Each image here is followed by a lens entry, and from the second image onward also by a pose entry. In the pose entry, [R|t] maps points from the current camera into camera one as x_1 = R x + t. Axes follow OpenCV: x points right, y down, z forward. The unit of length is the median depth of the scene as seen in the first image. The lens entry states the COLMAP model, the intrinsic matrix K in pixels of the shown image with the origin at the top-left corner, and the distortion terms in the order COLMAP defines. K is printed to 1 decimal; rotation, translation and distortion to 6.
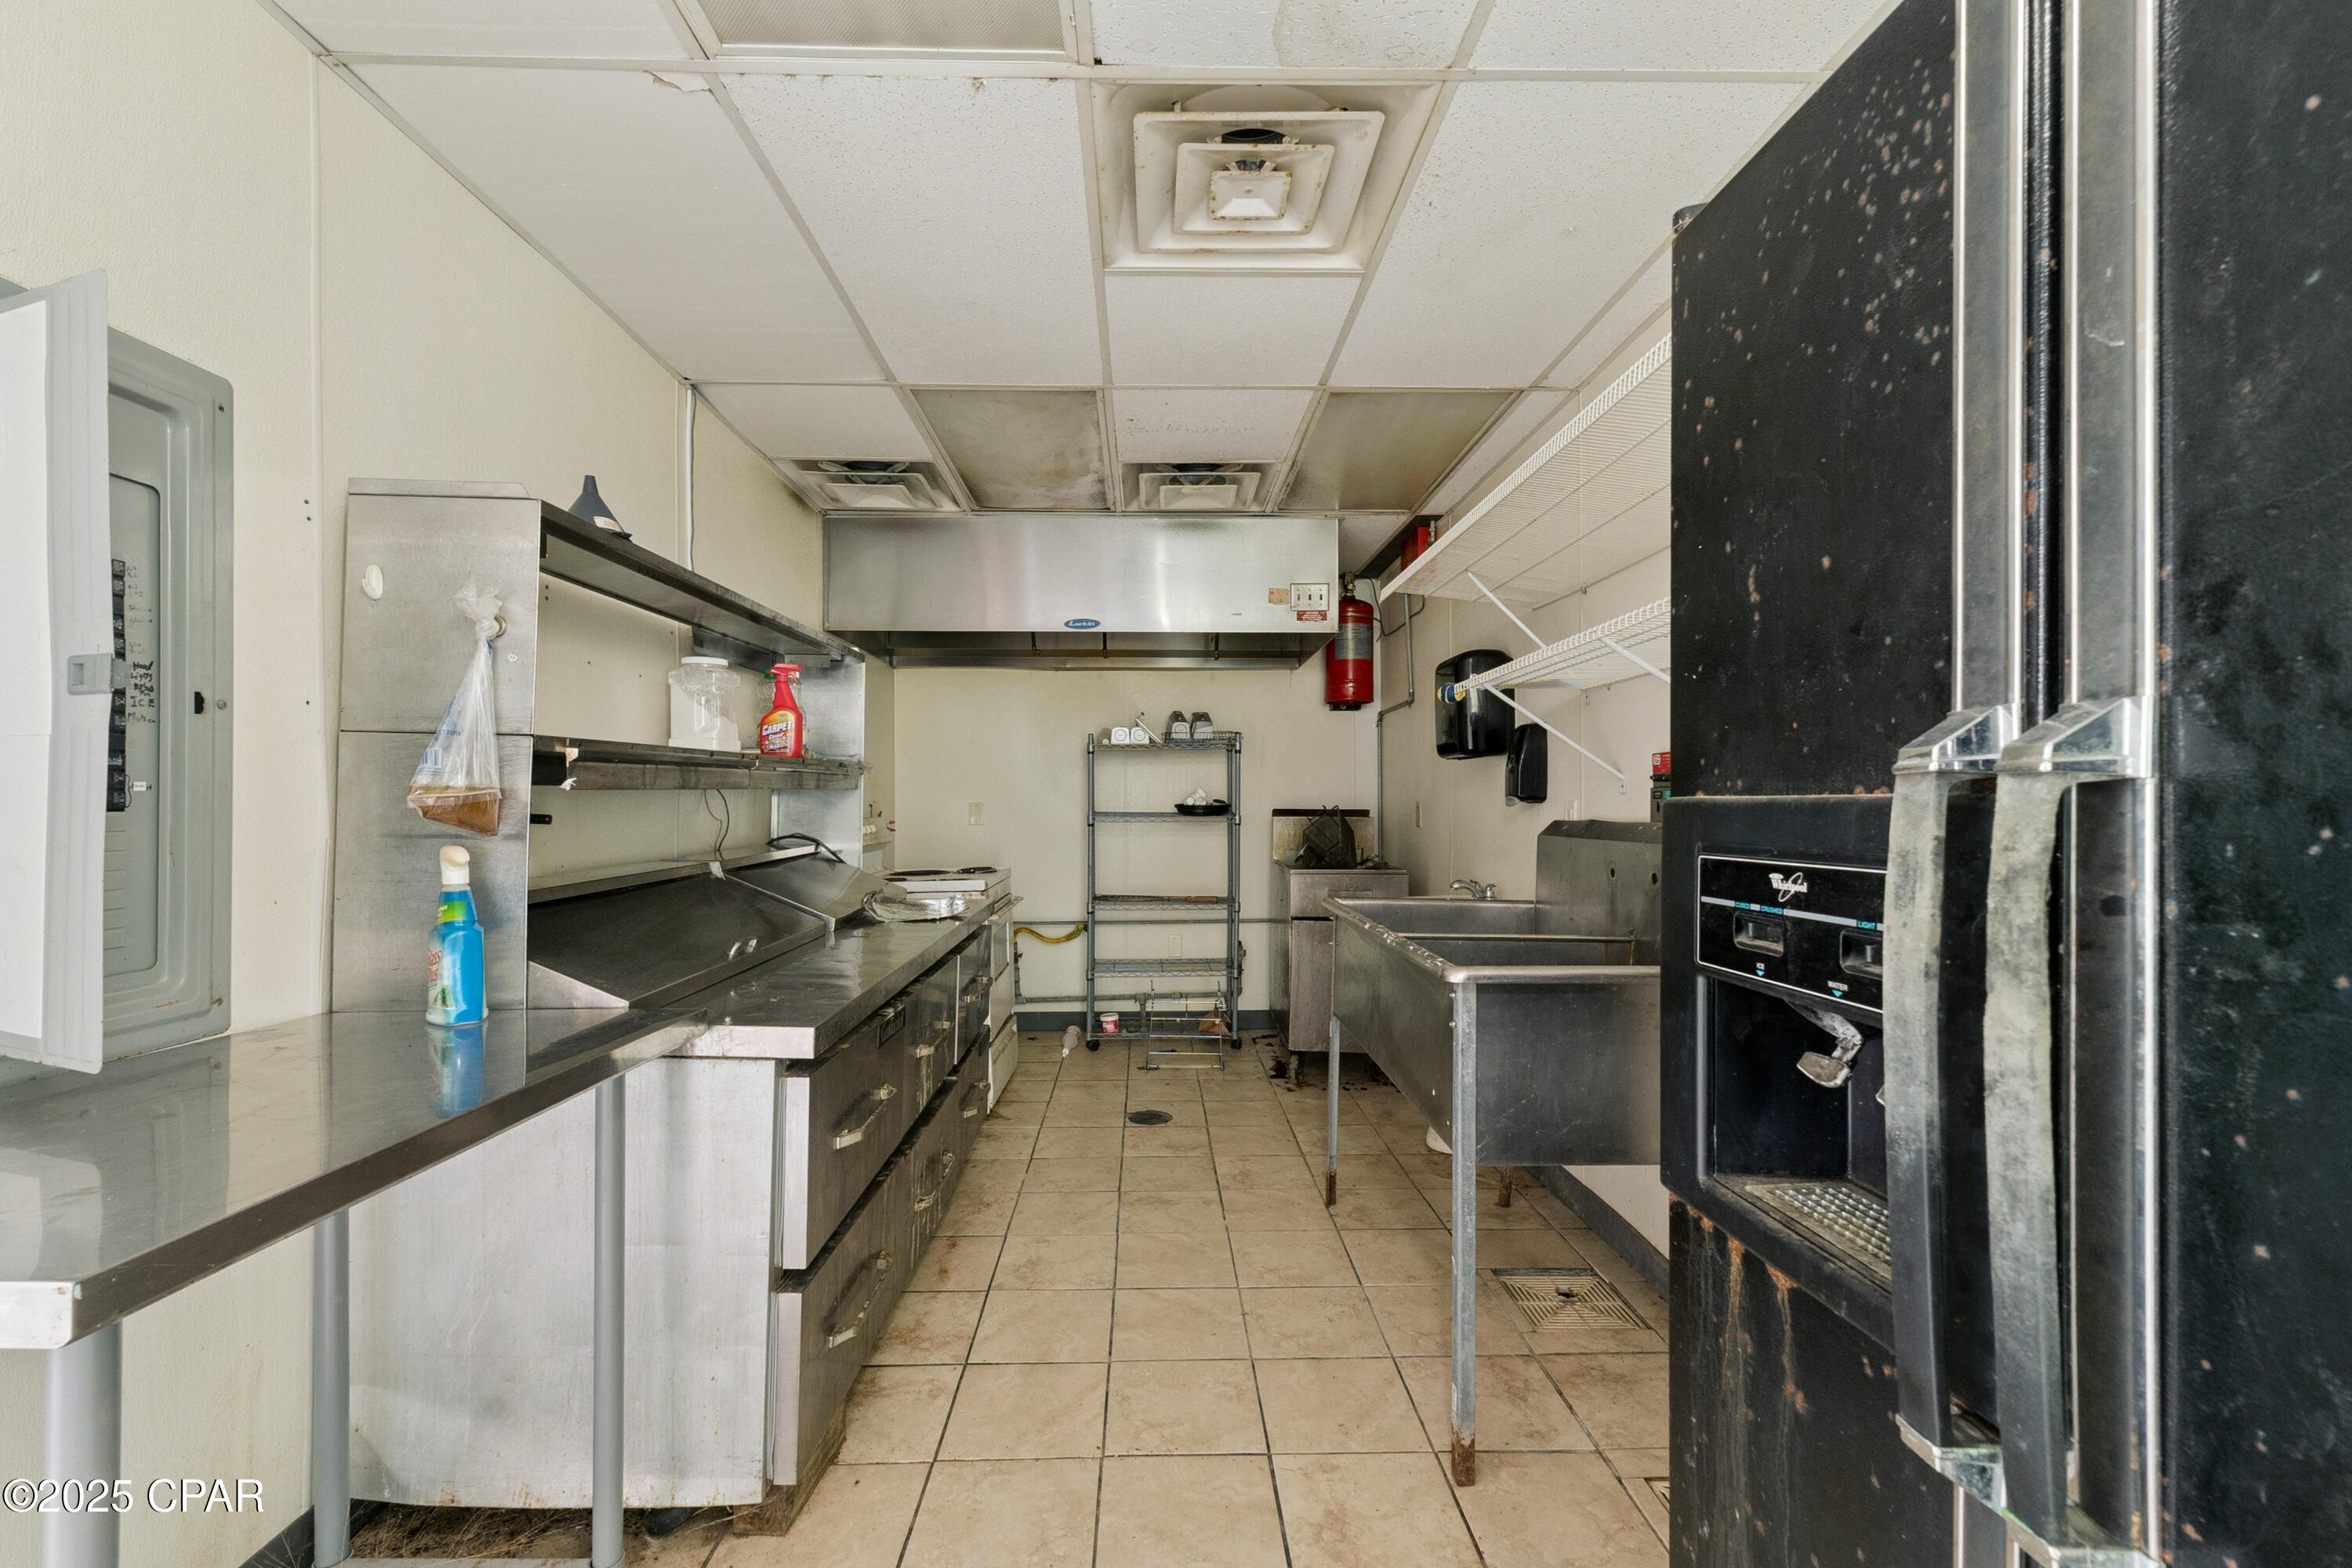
lens RADIAL K [[997.8, 0, 1171.1], [0, 997.8, 796.8], [0, 0, 1]] dist [0.009594, -0.001853]
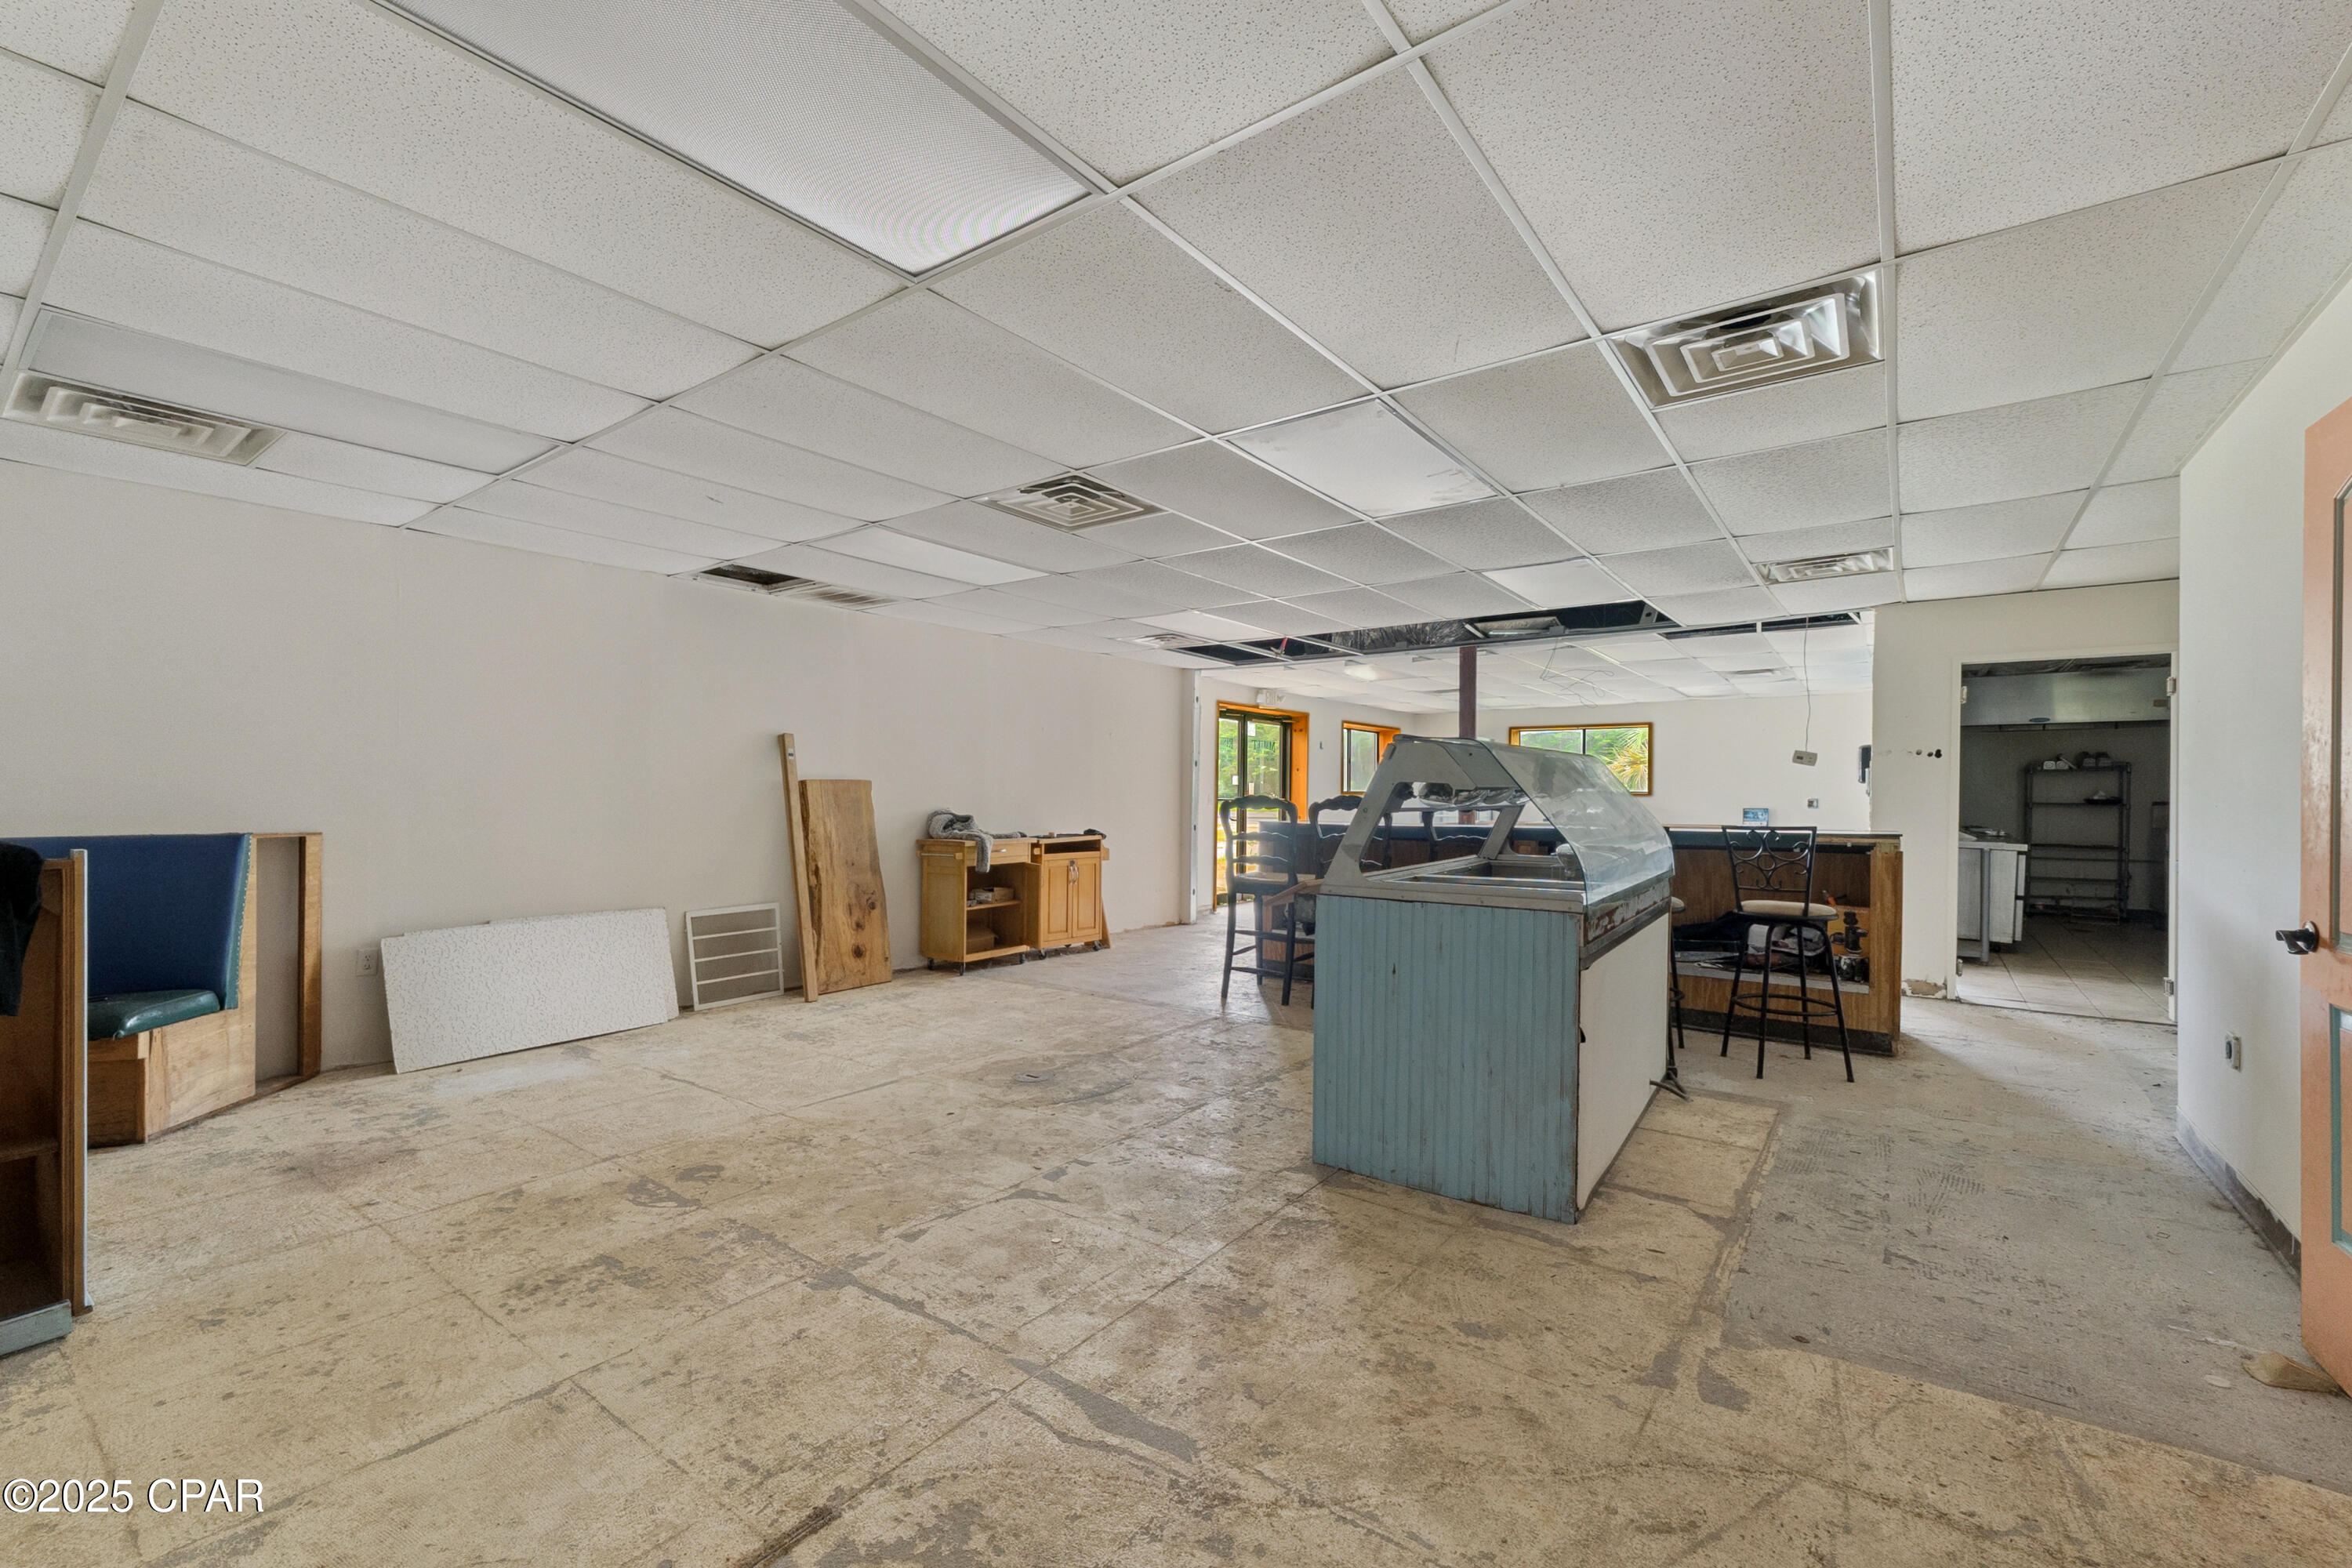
lens RADIAL K [[997.8, 0, 1158.2], [0, 997.8, 799.7], [0, 0, 1]] dist [0.009594, -0.001853]
pose [[0.789750, 0.002347, -0.613424, -0.224970], [0.003485, 0.999959, 0.008313, -0.013019], [0.613419, -0.008703, 0.789710, -1.725824]]
